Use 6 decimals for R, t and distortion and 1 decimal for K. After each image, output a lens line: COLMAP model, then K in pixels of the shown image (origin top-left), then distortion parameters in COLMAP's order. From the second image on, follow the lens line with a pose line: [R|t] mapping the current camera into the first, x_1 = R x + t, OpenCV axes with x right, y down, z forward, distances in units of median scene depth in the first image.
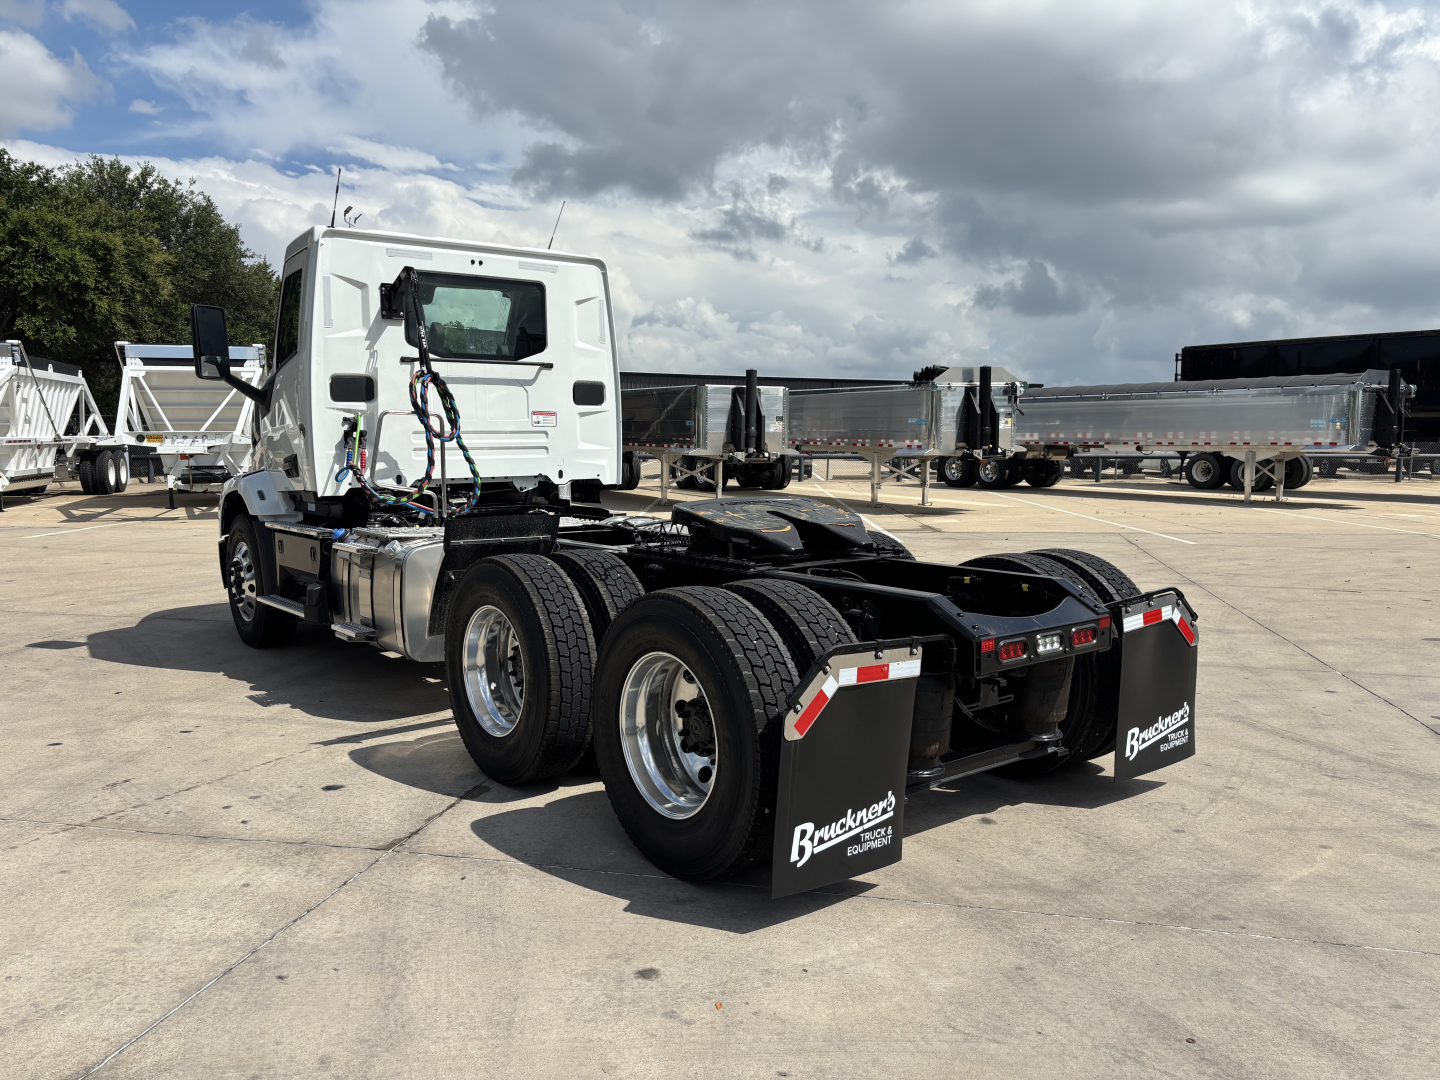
lens RADIAL K [[1094.6, 0, 724.5], [0, 1094.6, 550.0], [0, 0, 1]] dist [0.054633, -0.051118]
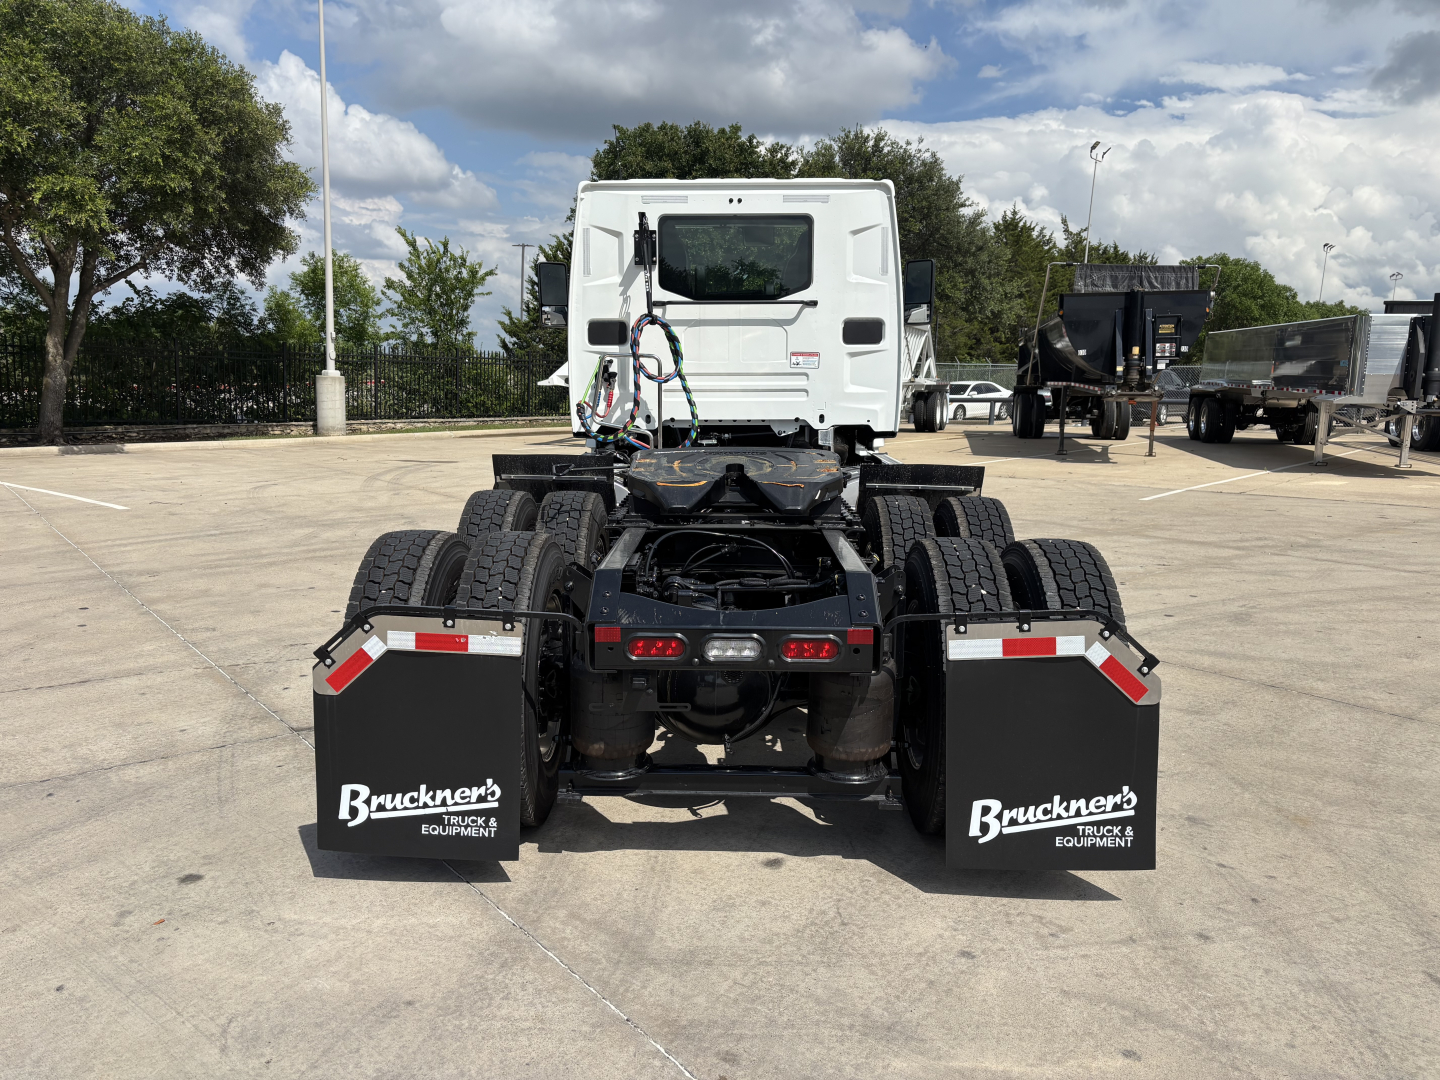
lens RADIAL K [[1094.6, 0, 714.8], [0, 1094.6, 554.4], [0, 0, 1]] dist [0.054633, -0.051118]
pose [[0.761153, 0.110734, -0.639049, 0.465632], [-0.076413, 0.993766, 0.081185, -0.025847], [0.644055, -0.012963, 0.764869, 0.245726]]
